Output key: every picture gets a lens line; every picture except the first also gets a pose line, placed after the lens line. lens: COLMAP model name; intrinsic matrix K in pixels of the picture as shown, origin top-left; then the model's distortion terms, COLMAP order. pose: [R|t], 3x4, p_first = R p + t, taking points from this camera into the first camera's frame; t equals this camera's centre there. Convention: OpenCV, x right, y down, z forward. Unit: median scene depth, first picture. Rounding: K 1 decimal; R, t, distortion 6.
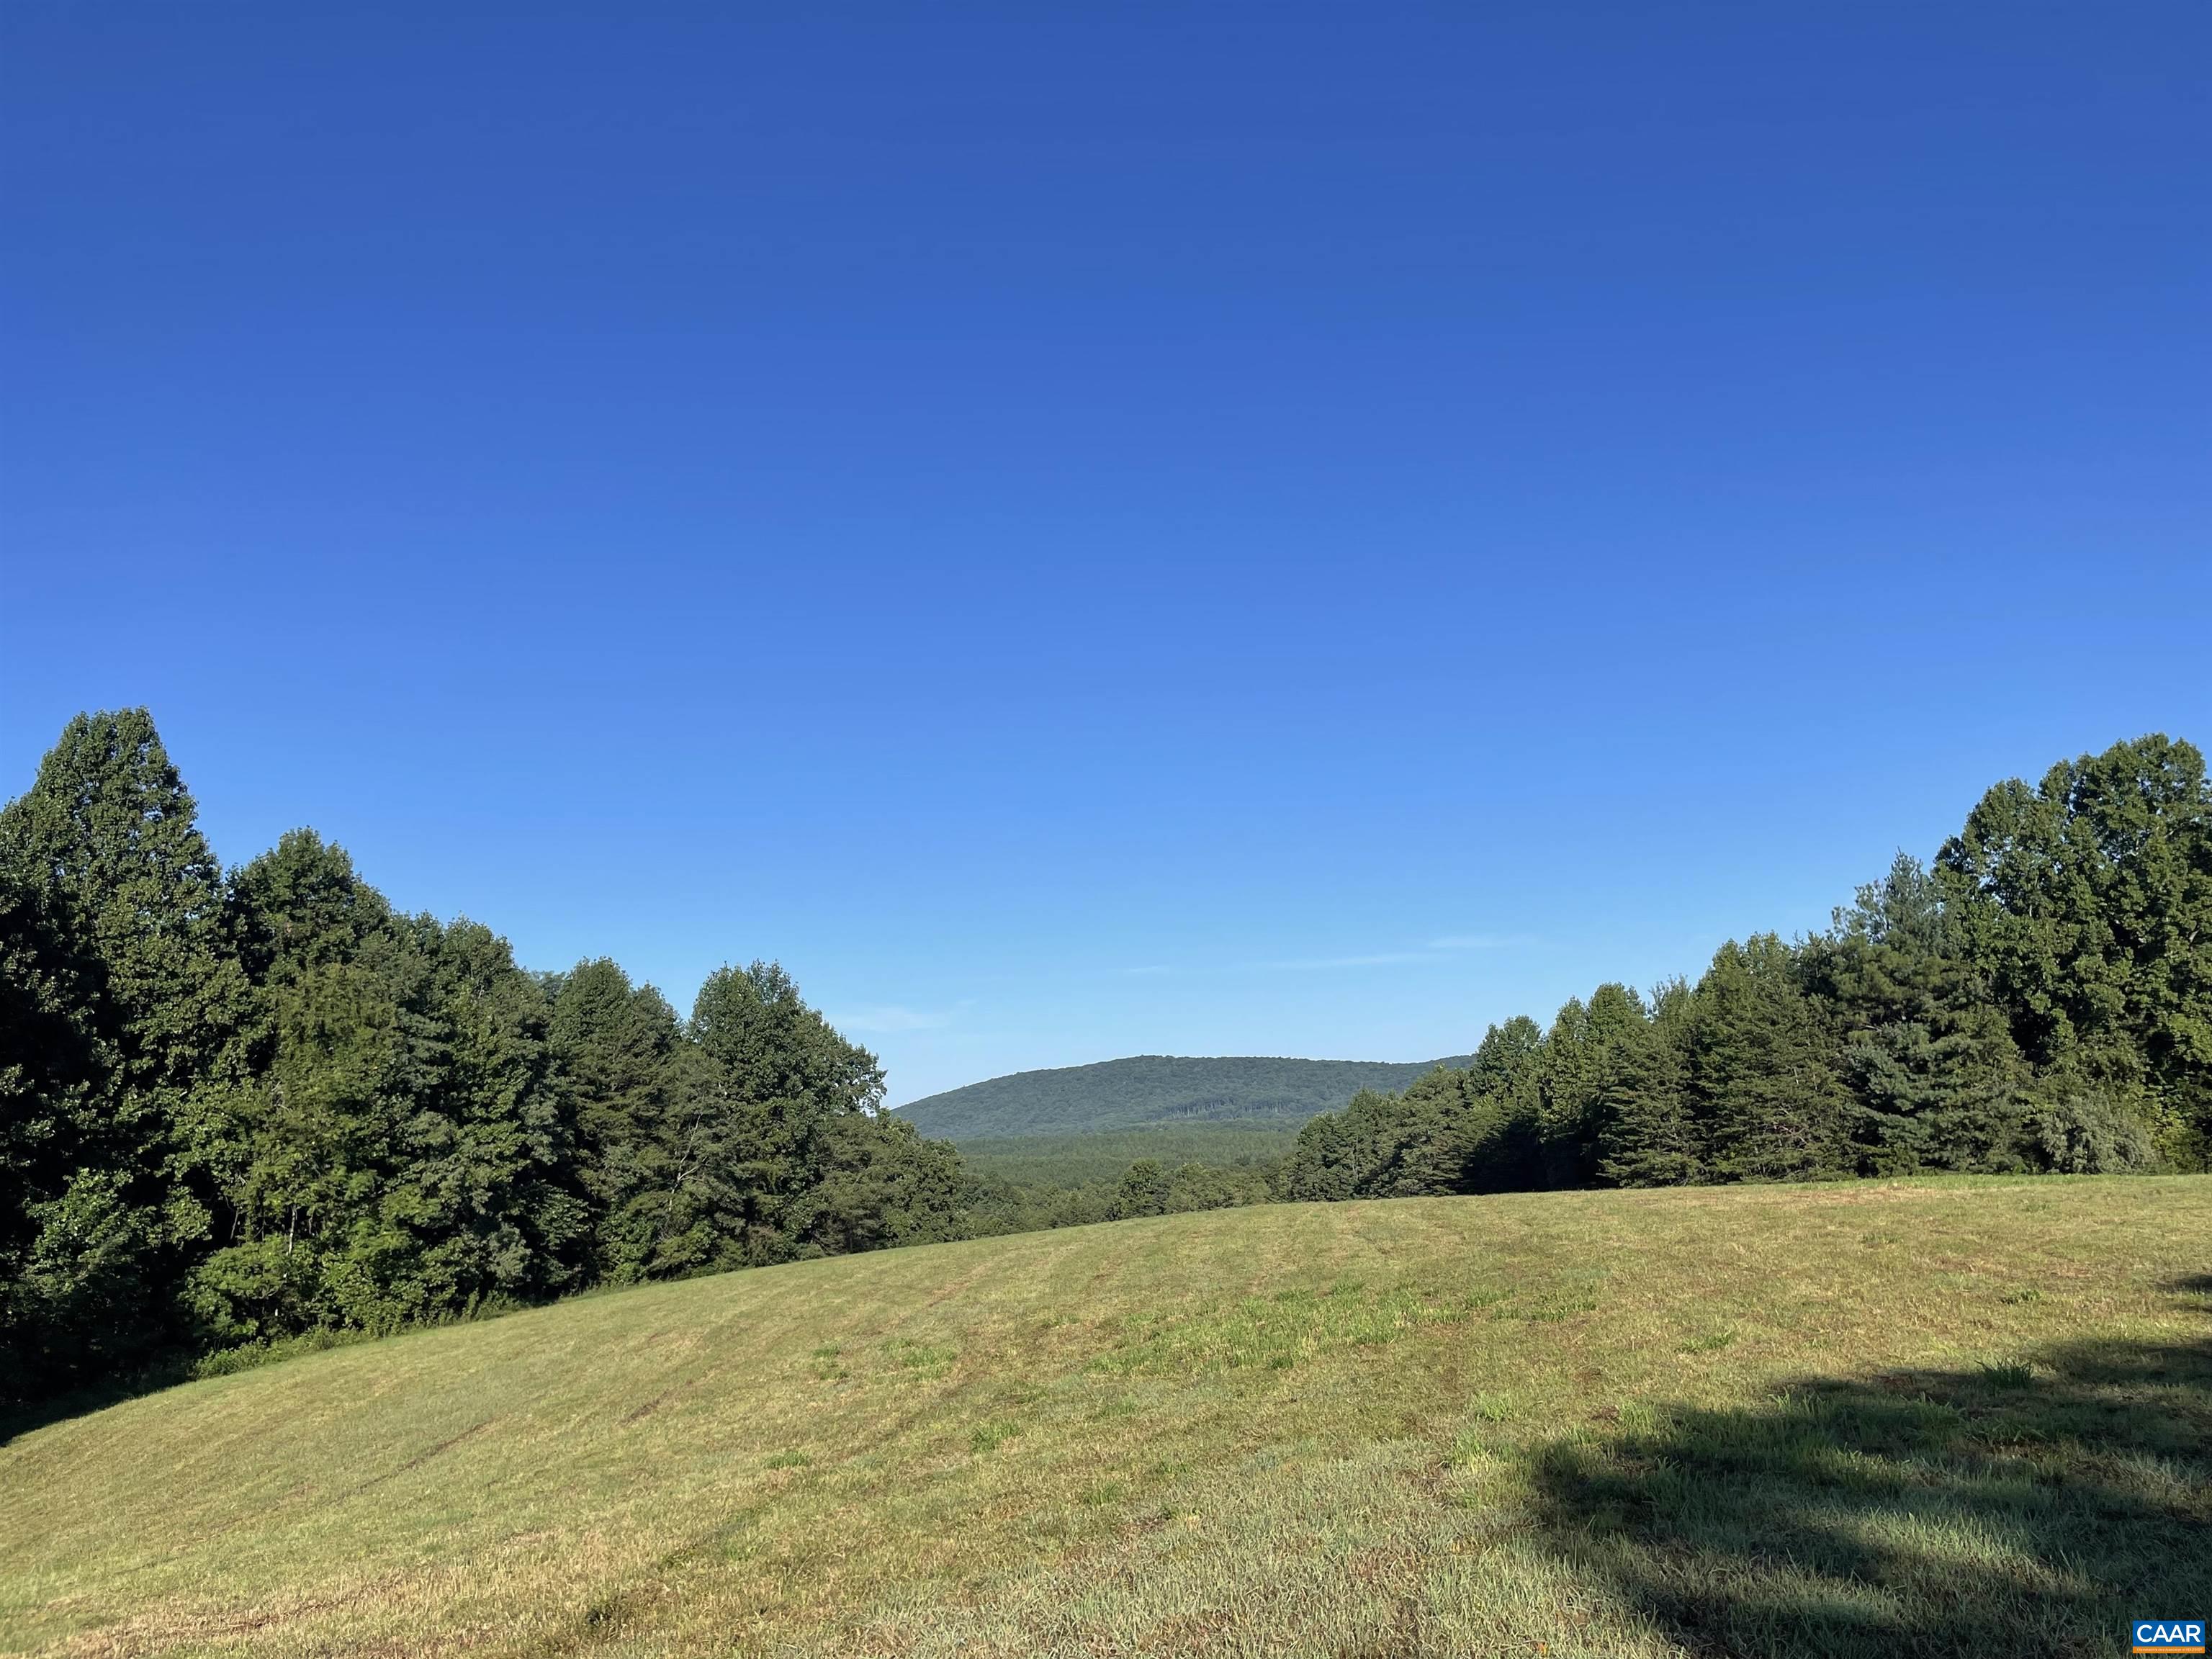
lens RADIAL K [[1723.2, 0, 1127.0], [0, 1723.2, 824.5], [0, 0, 1]] dist [0.069257, -0.108778]
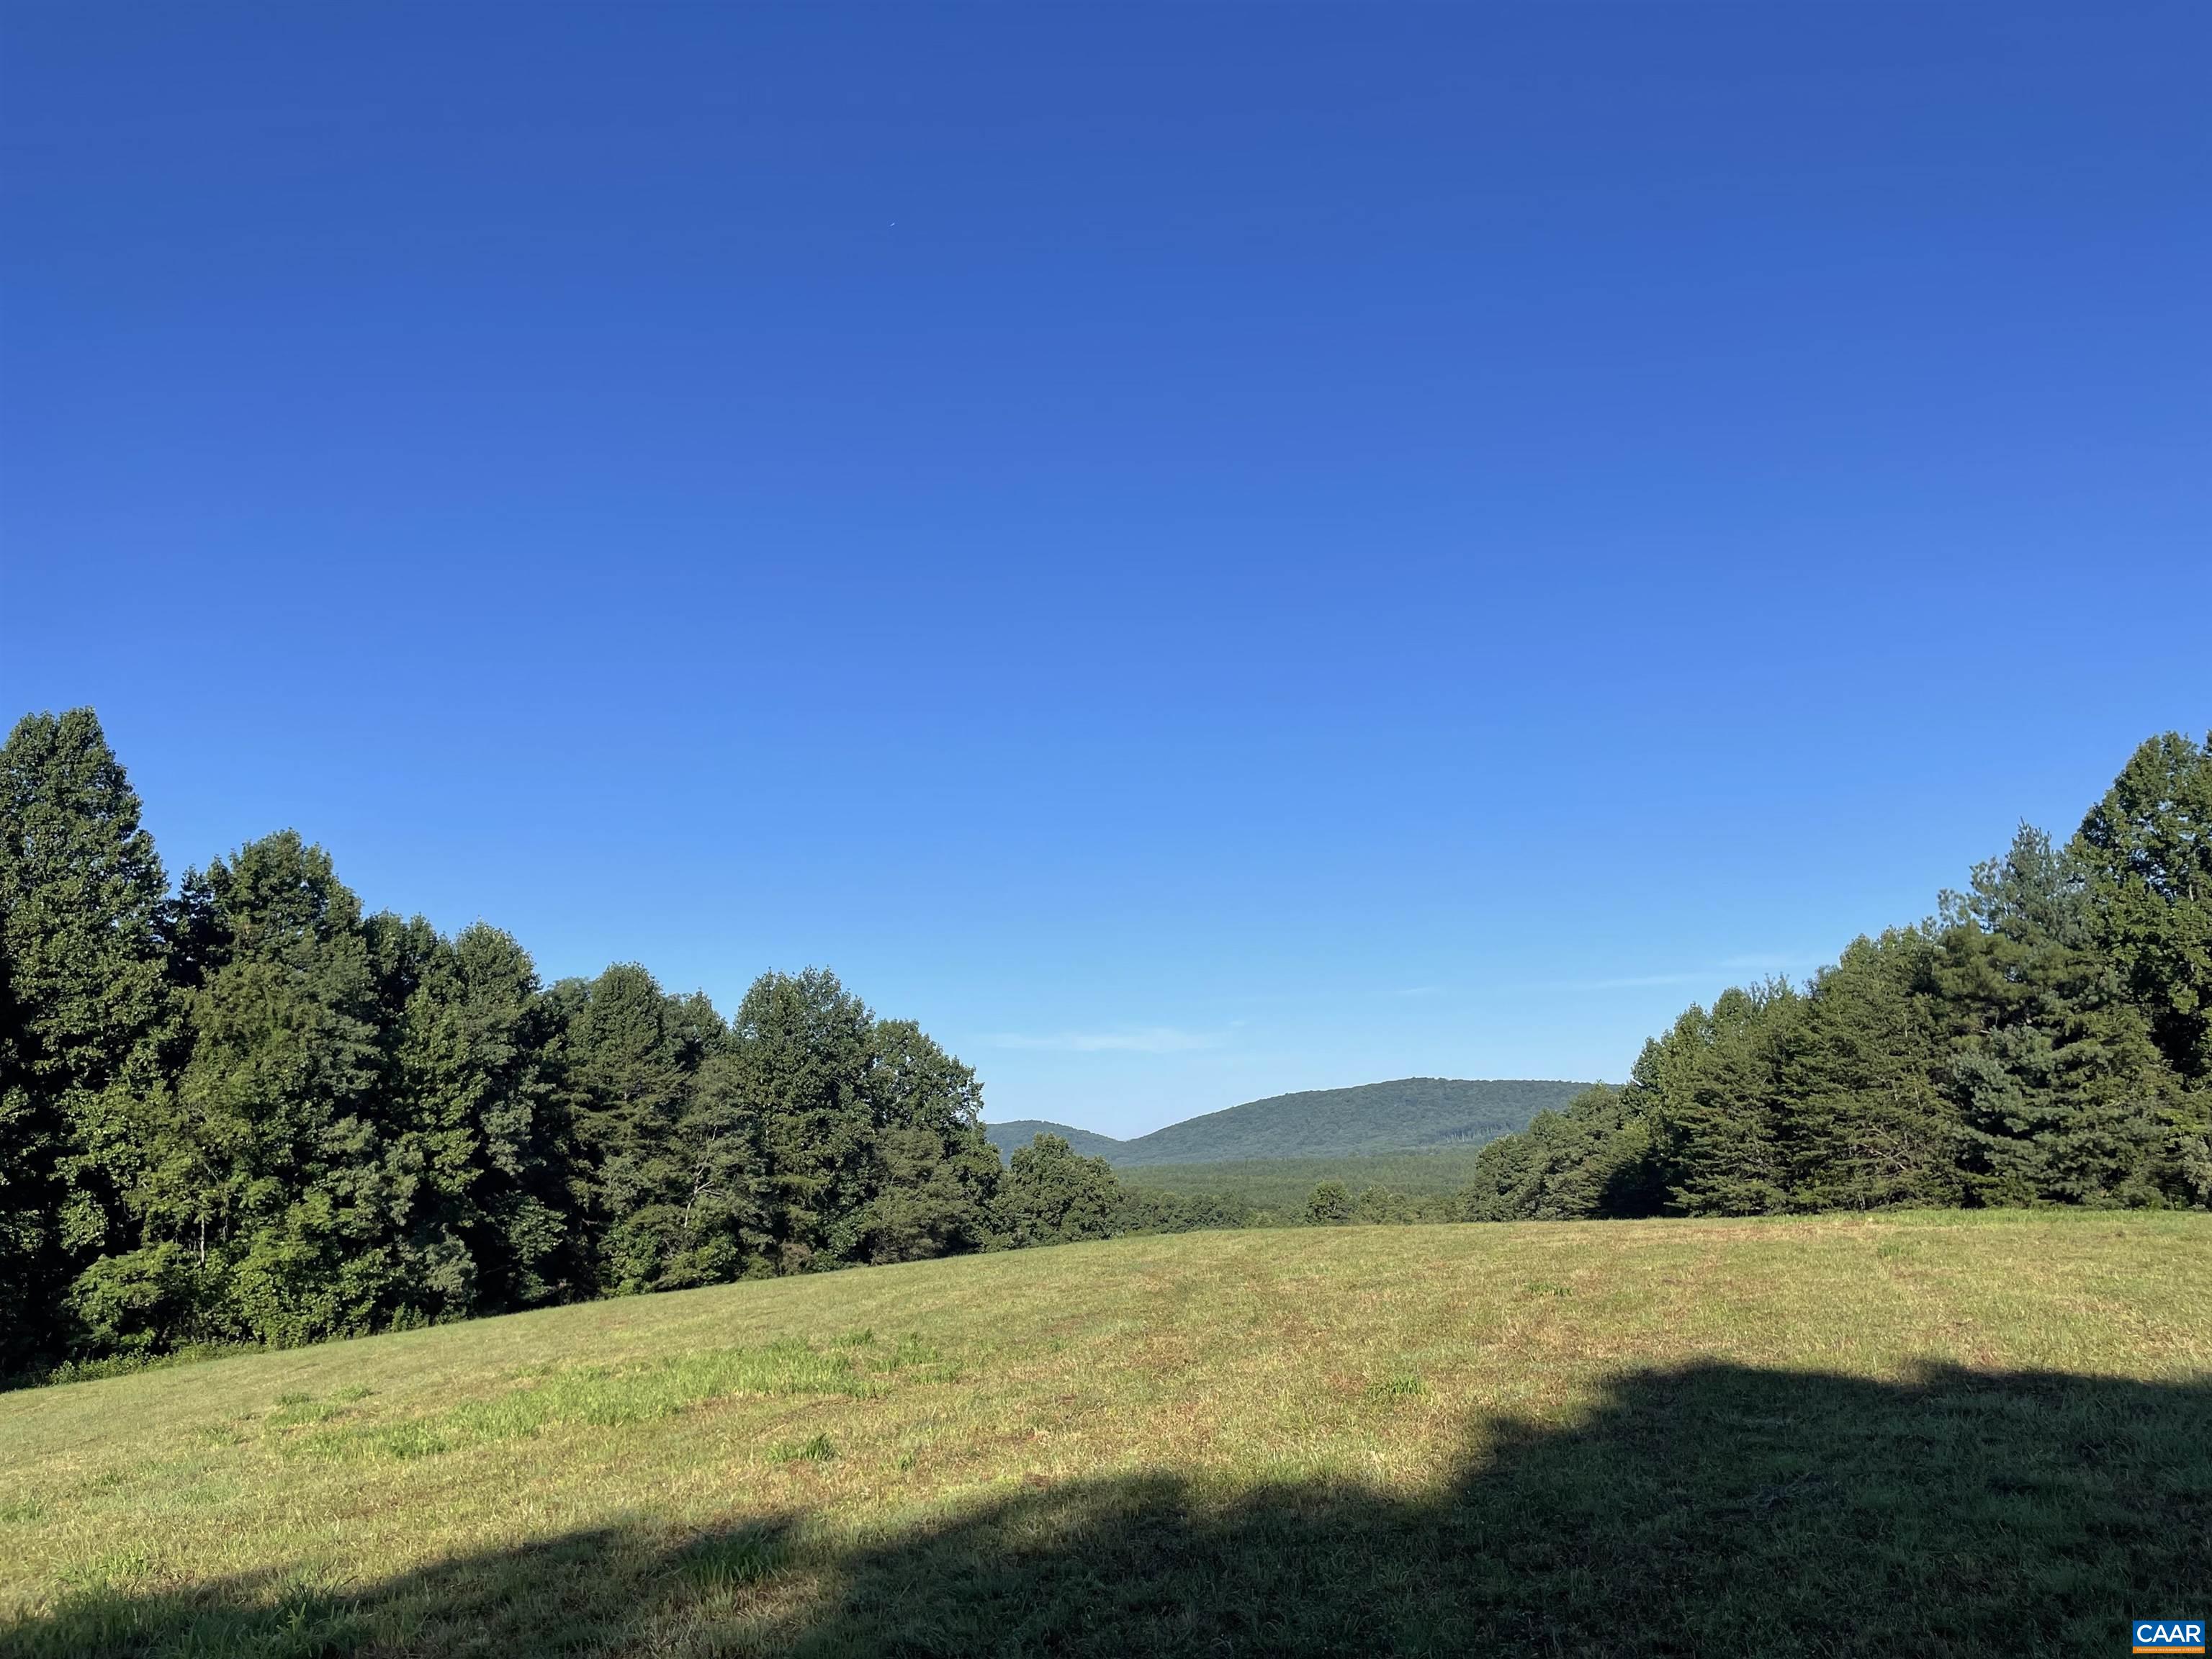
lens RADIAL K [[1723.2, 0, 1108.2], [0, 1723.2, 820.4], [0, 0, 1]] dist [0.069257, -0.108778]
pose [[0.986048, -0.019812, -0.165280, 0.159794], [0.017466, 0.999725, -0.015635, 0.021335], [0.165545, 0.012530, 0.986123, 0.107664]]
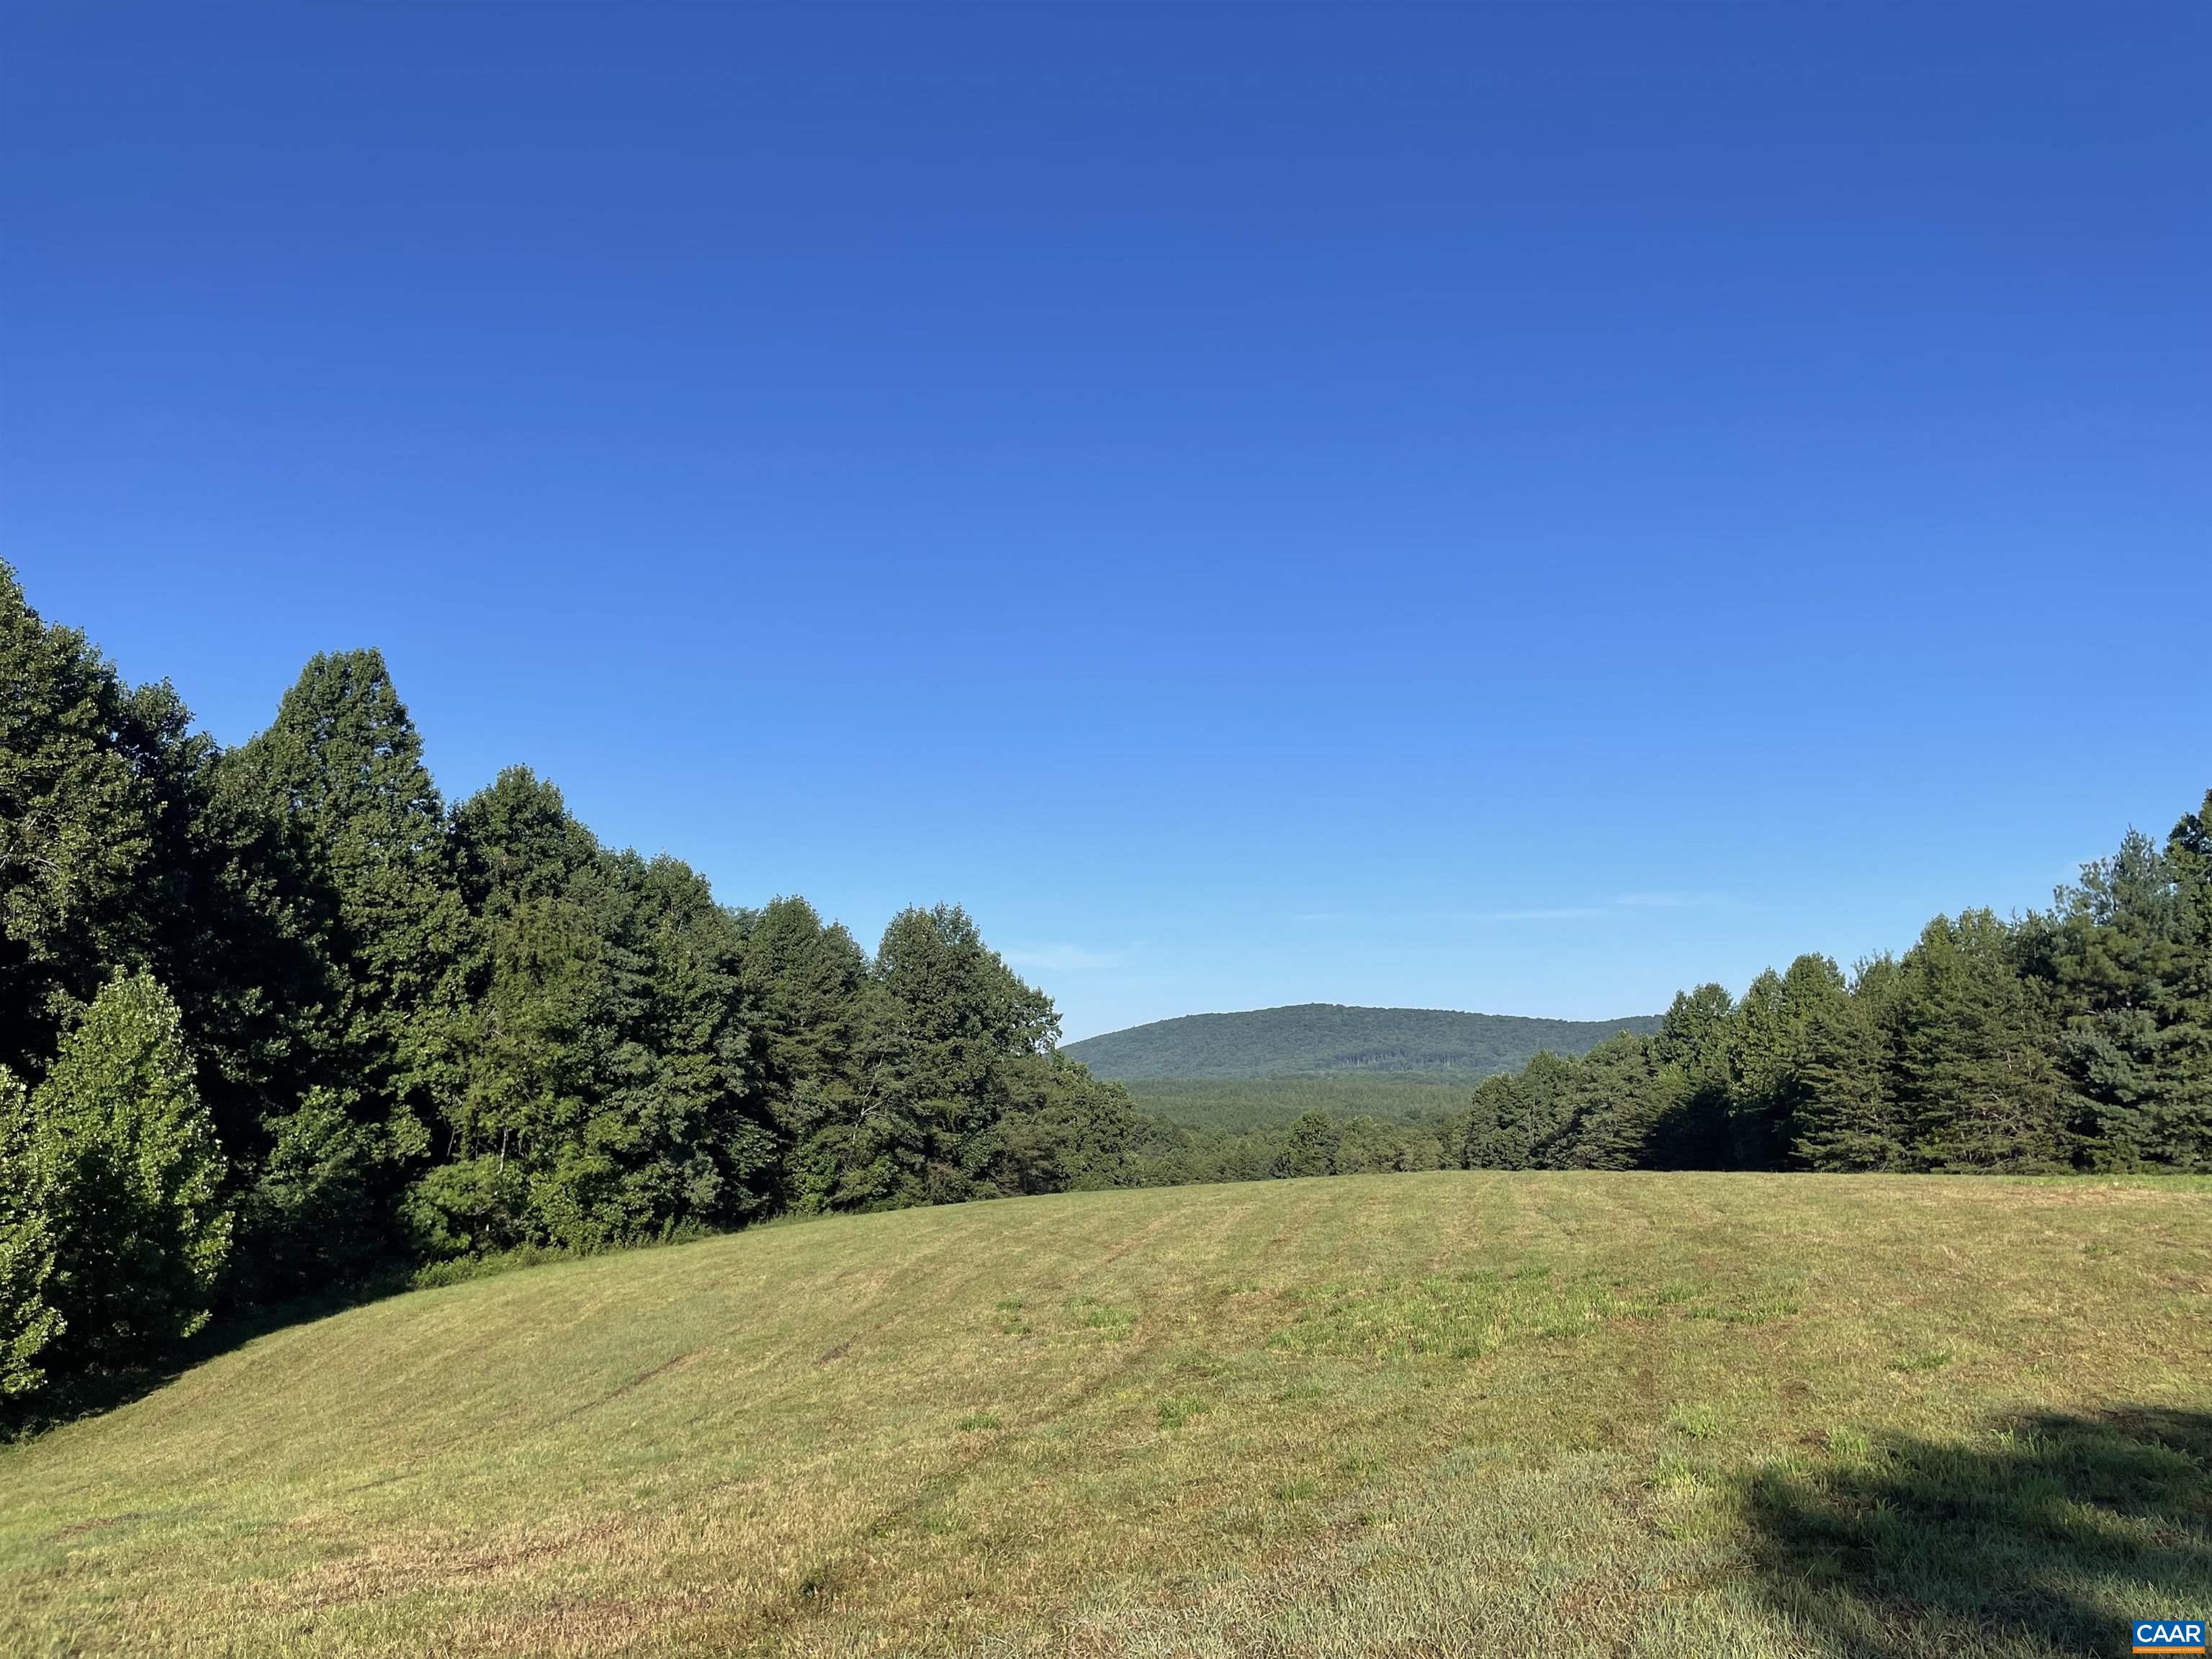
lens RADIAL K [[1723.2, 0, 1125.5], [0, 1723.2, 797.3], [0, 0, 1]] dist [0.069257, -0.108778]
pose [[0.994454, 0.024959, -0.102172, -0.004014], [-0.023242, 0.999568, 0.017962, -0.006355], [0.102576, -0.015488, 0.994605, -0.000418]]
